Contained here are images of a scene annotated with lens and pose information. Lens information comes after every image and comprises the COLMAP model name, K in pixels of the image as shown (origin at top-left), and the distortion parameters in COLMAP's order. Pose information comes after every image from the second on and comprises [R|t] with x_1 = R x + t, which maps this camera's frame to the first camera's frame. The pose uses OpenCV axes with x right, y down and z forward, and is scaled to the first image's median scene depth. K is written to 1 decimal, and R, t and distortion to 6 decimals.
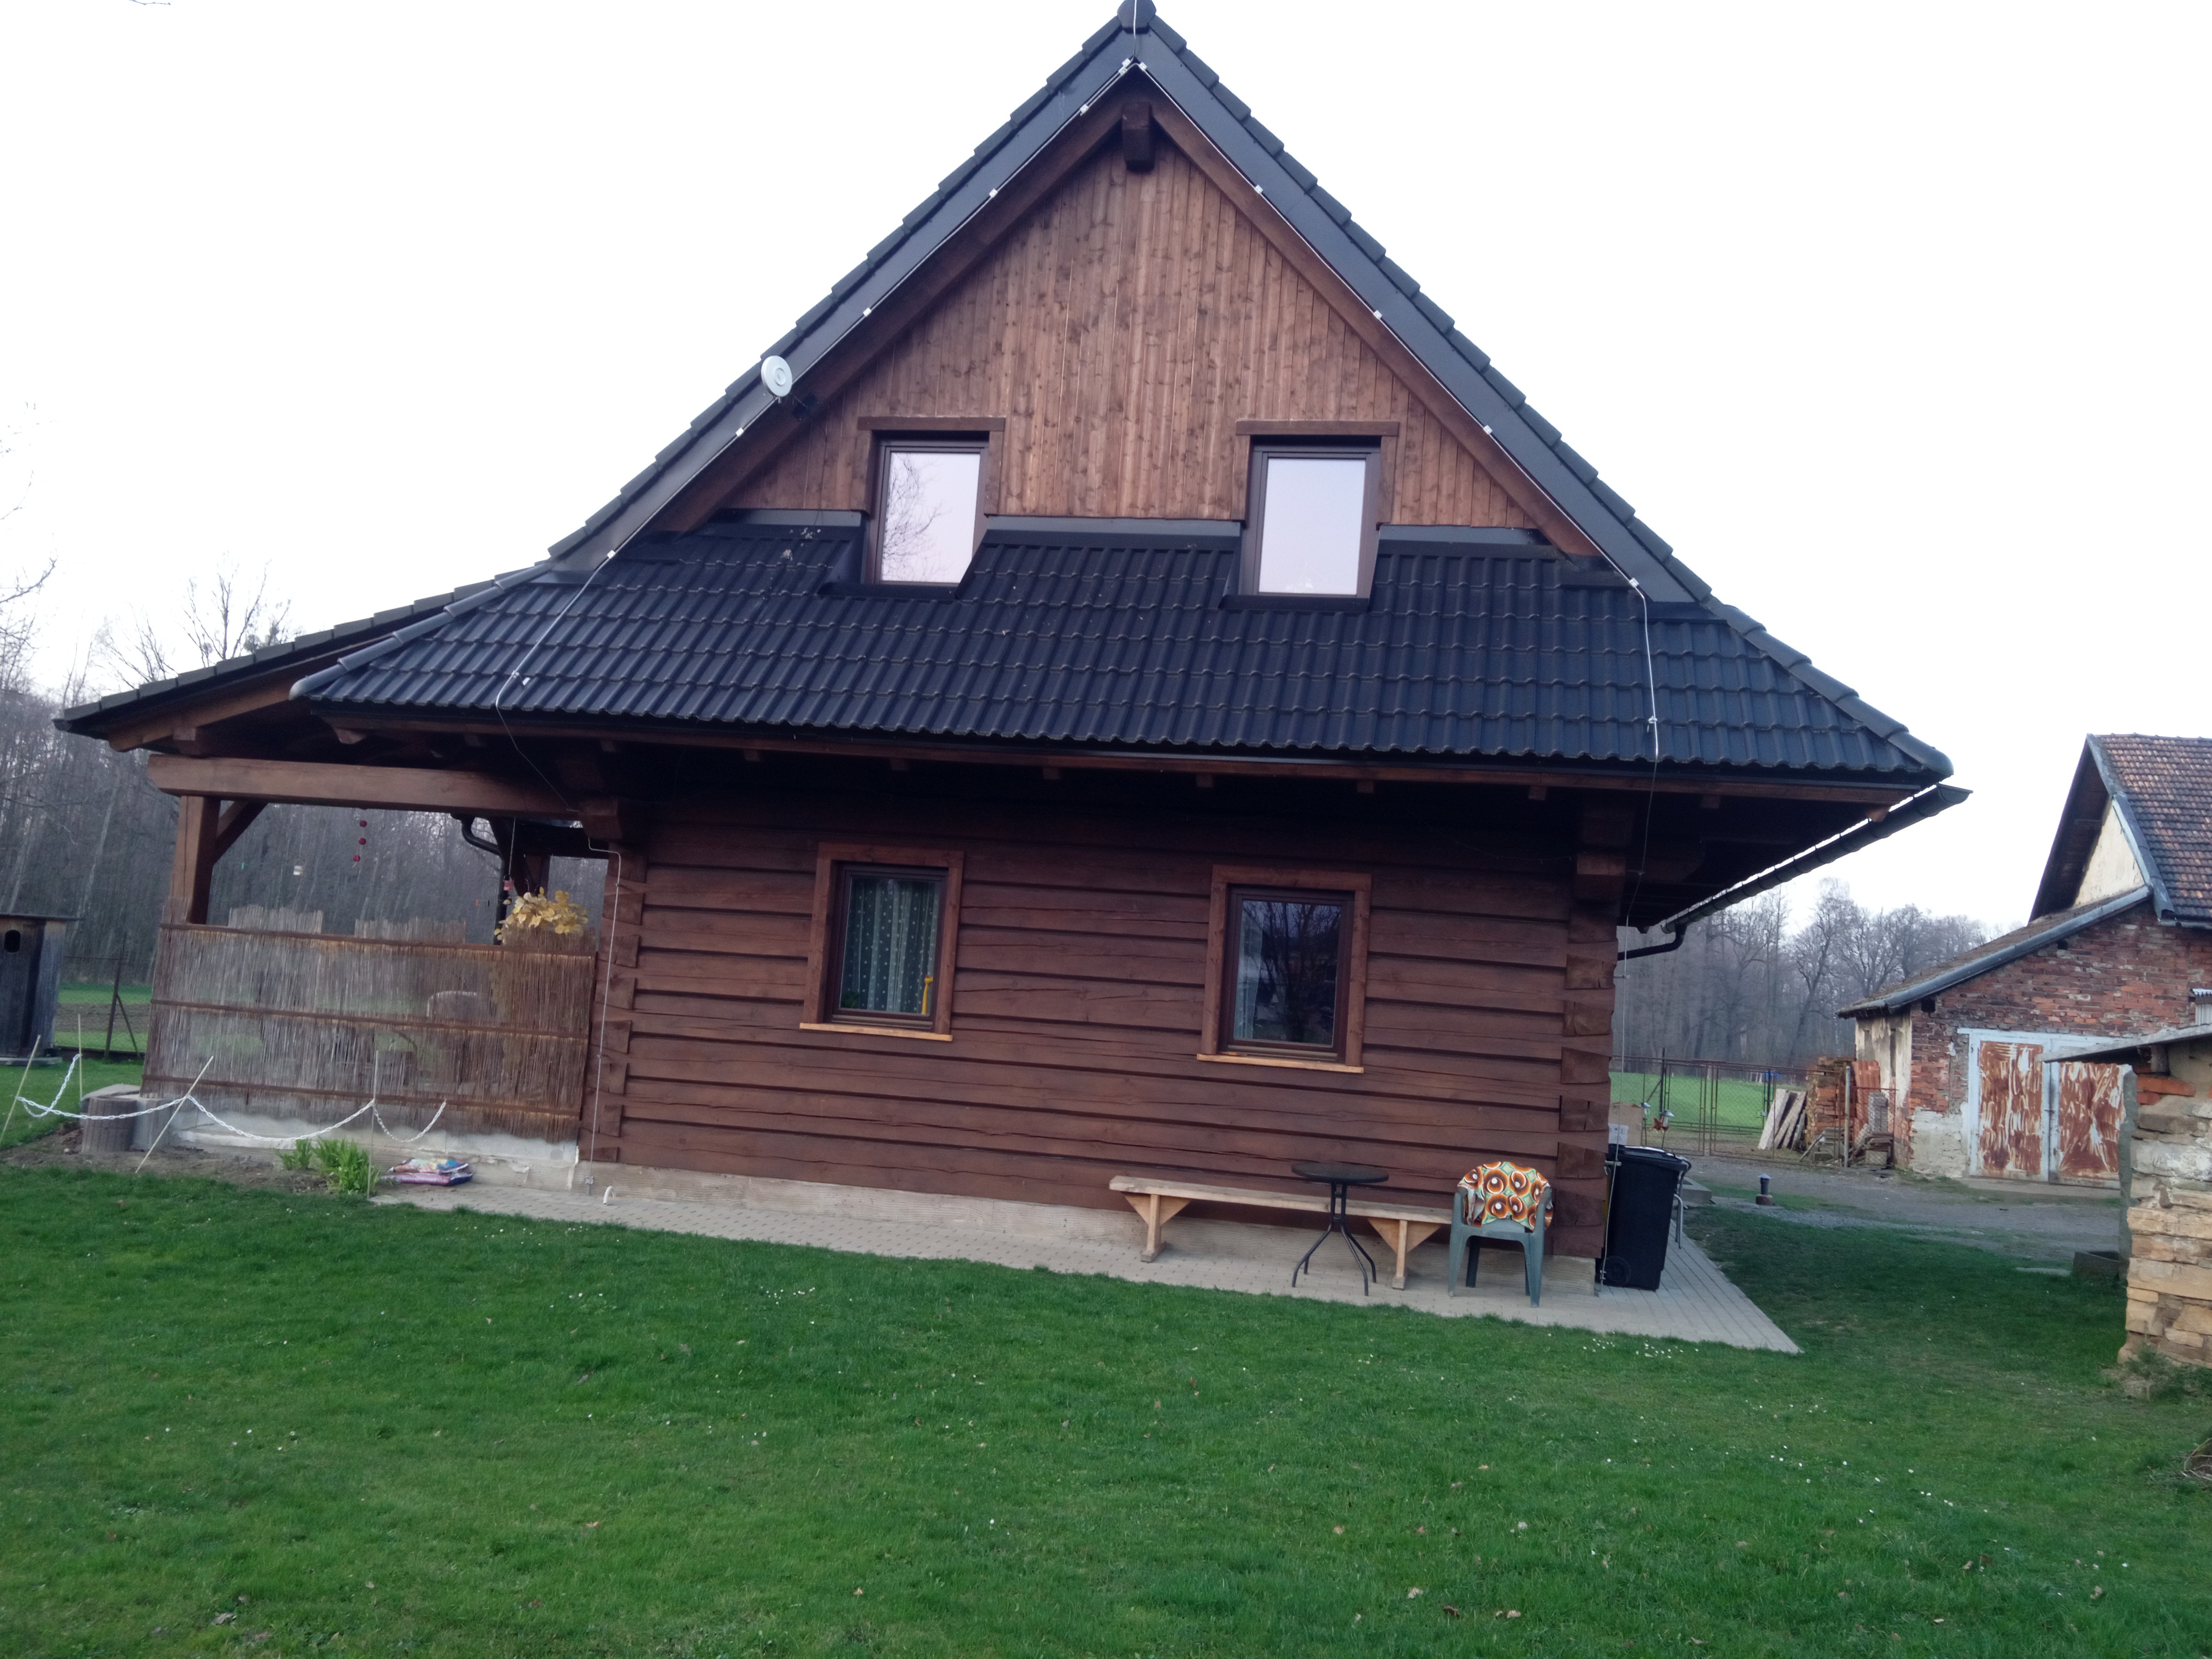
lens RADIAL K [[1813.4, 0, 1105.6], [0, 1813.4, 743.8], [0, 0, 1]] dist [0.041548, -0.008085]
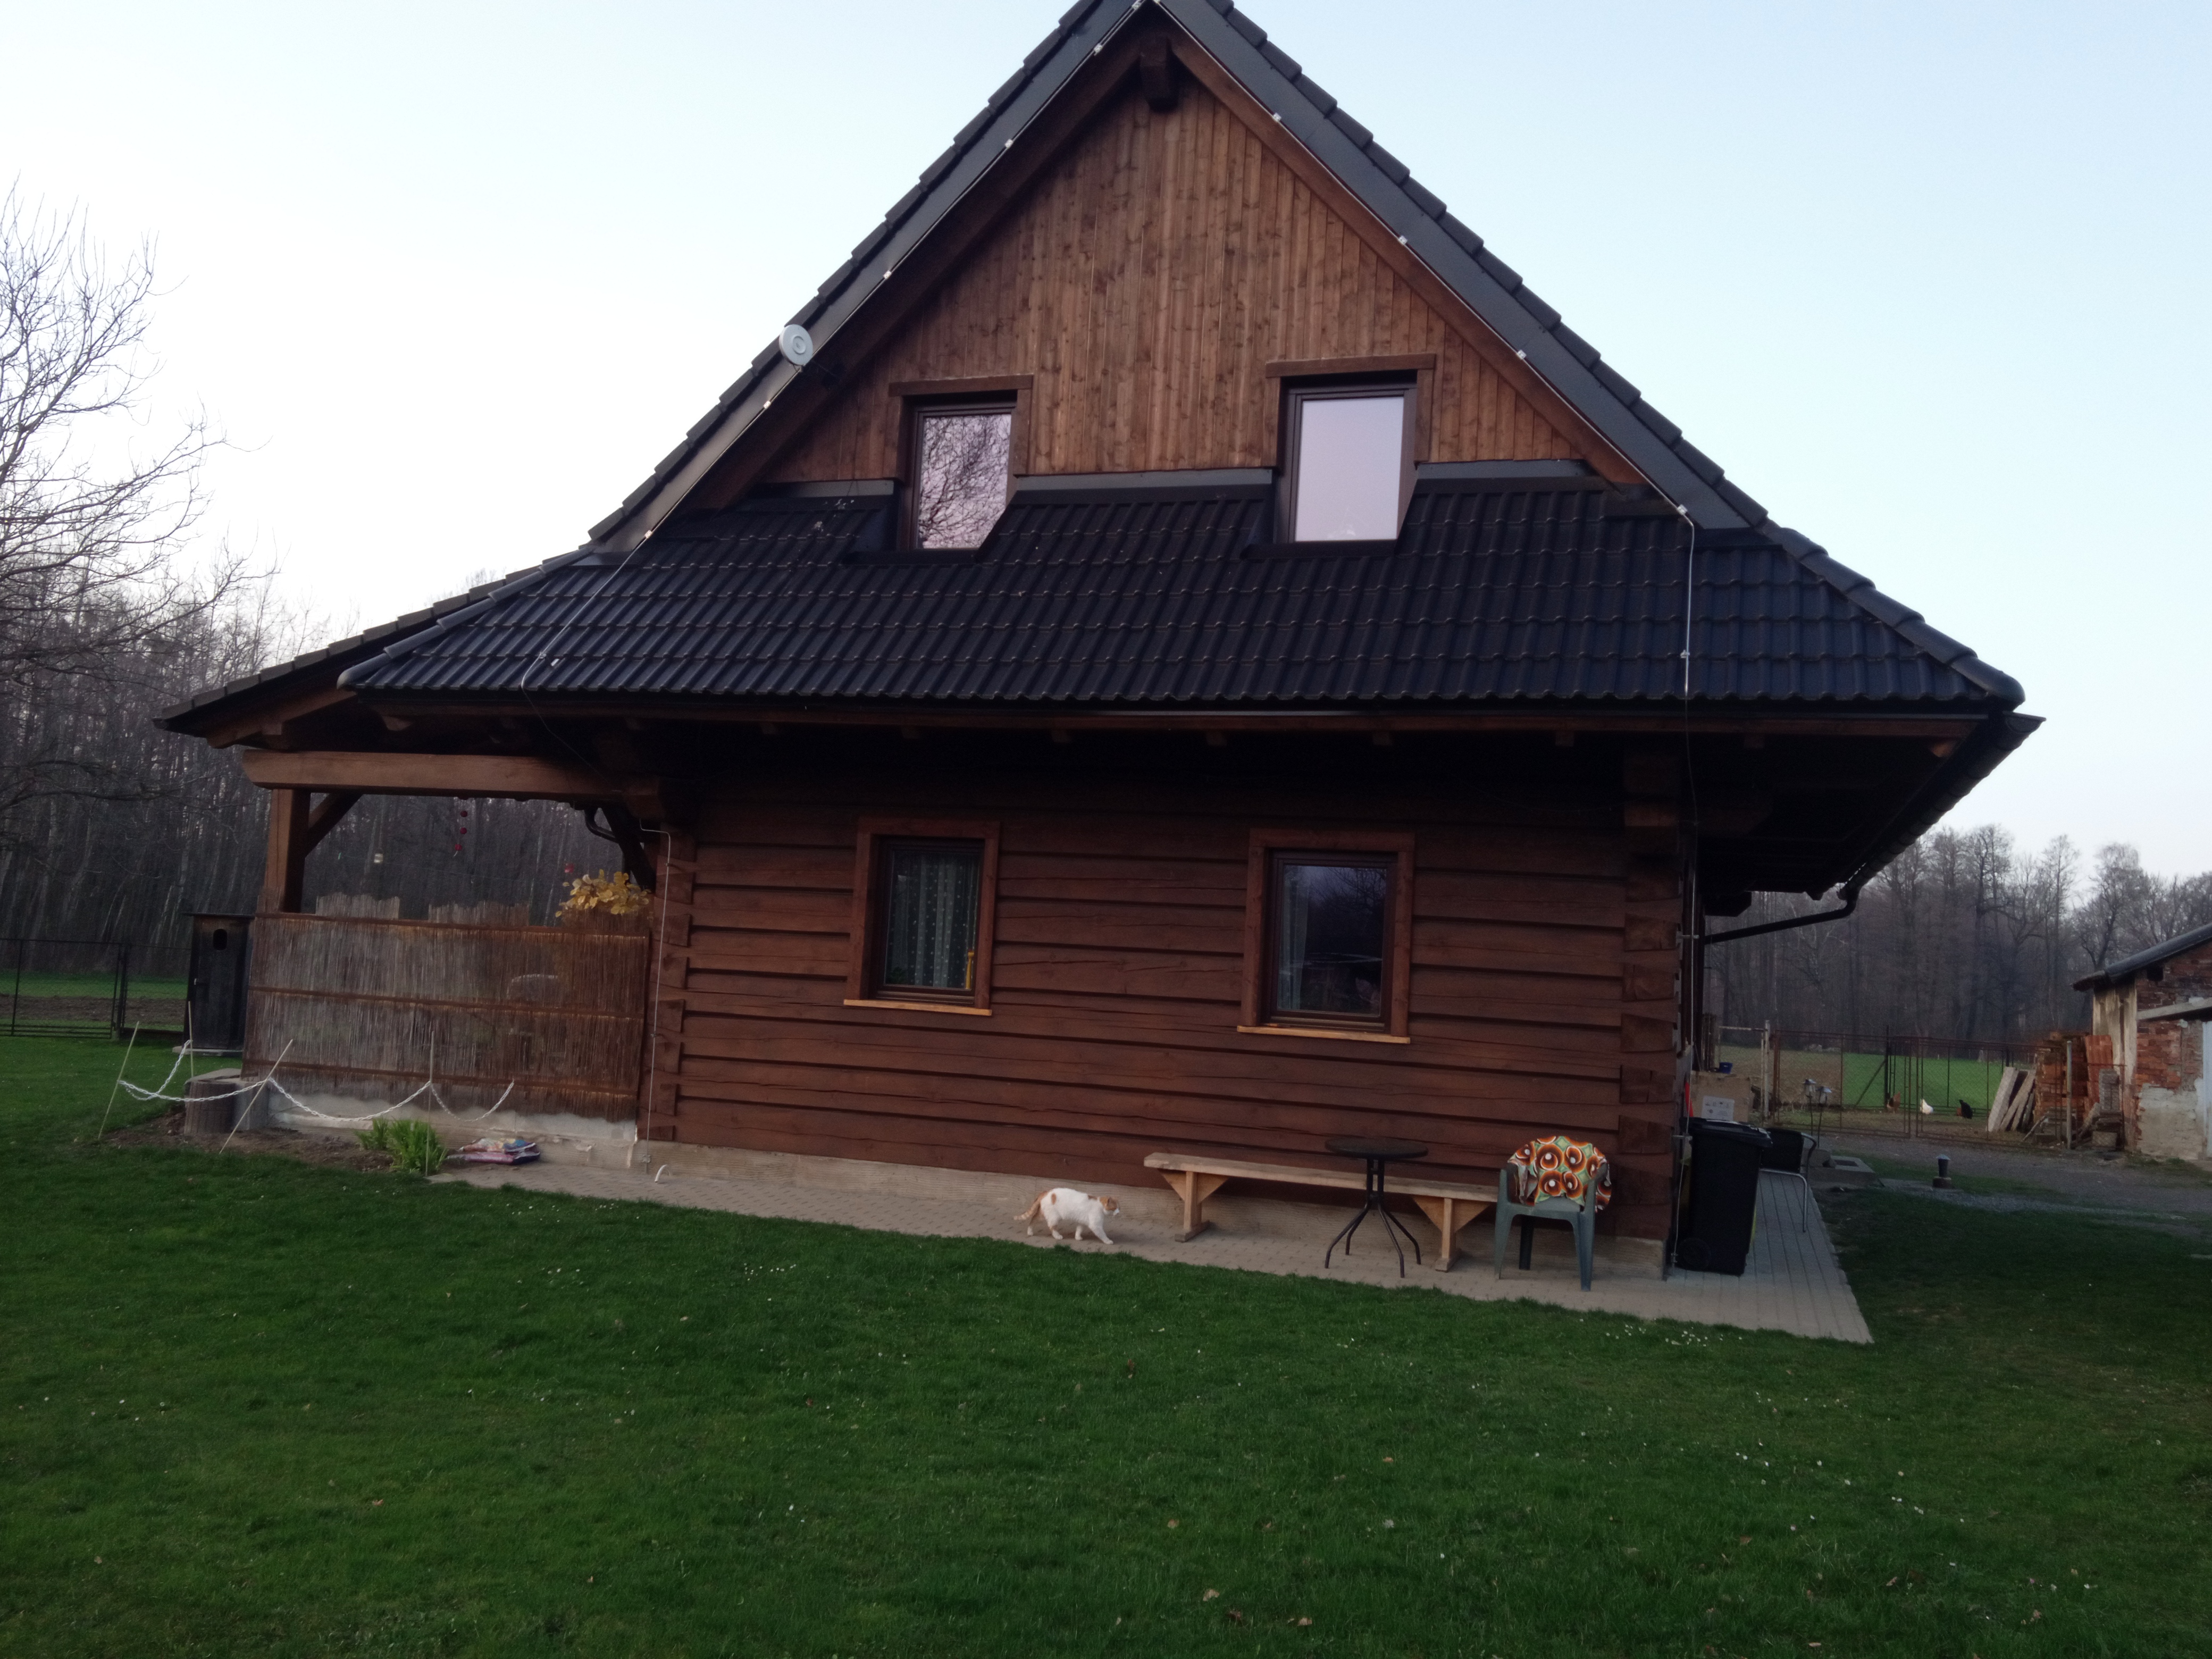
lens RADIAL K [[1813.4, 0, 1107.9], [0, 1813.4, 742.7], [0, 0, 1]] dist [0.041548, -0.008085]
pose [[0.991173, -0.031605, -0.128755, 0.105769], [0.032253, 0.999475, 0.002946, 0.015917], [0.128594, -0.007073, 0.991672, 0.041085]]
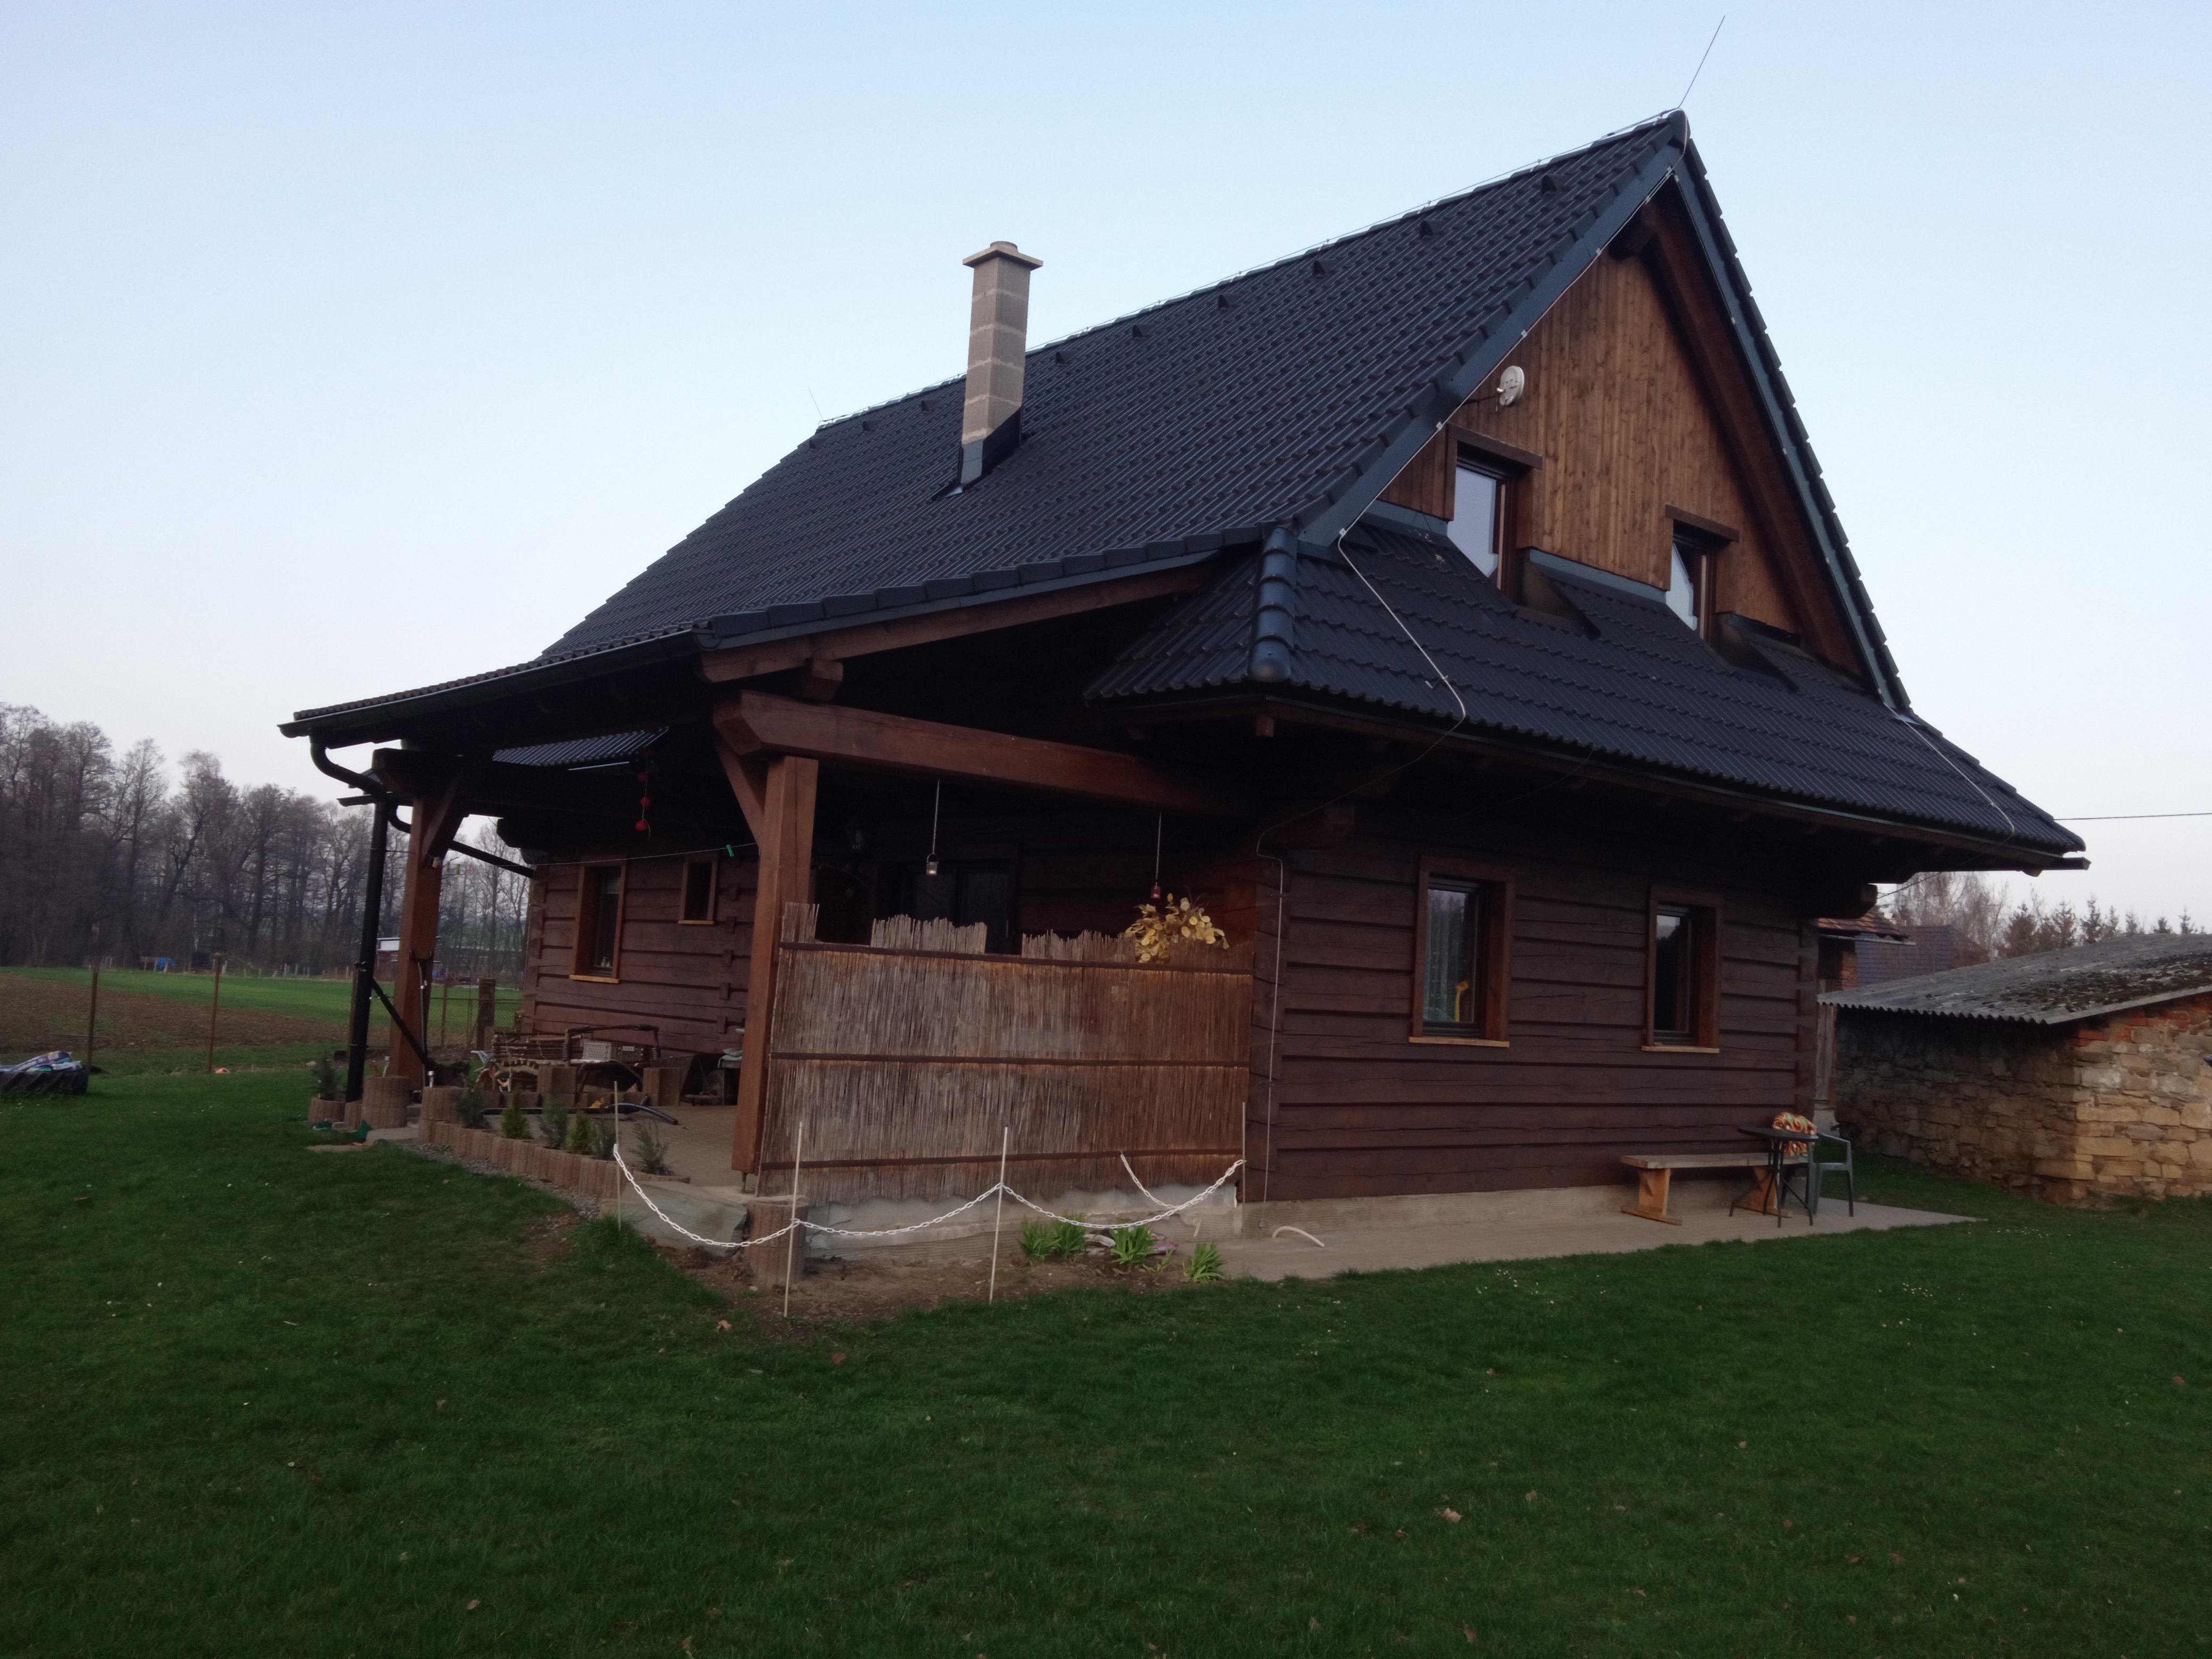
lens RADIAL K [[1813.4, 0, 1068.3], [0, 1813.4, 758.2], [0, 0, 1]] dist [0.041548, -0.008085]
pose [[0.626198, 0.055245, 0.777704, -1.065676], [-0.116093, 0.992973, 0.022940, 0.001959], [-0.770972, -0.104651, 0.628212, 0.540747]]
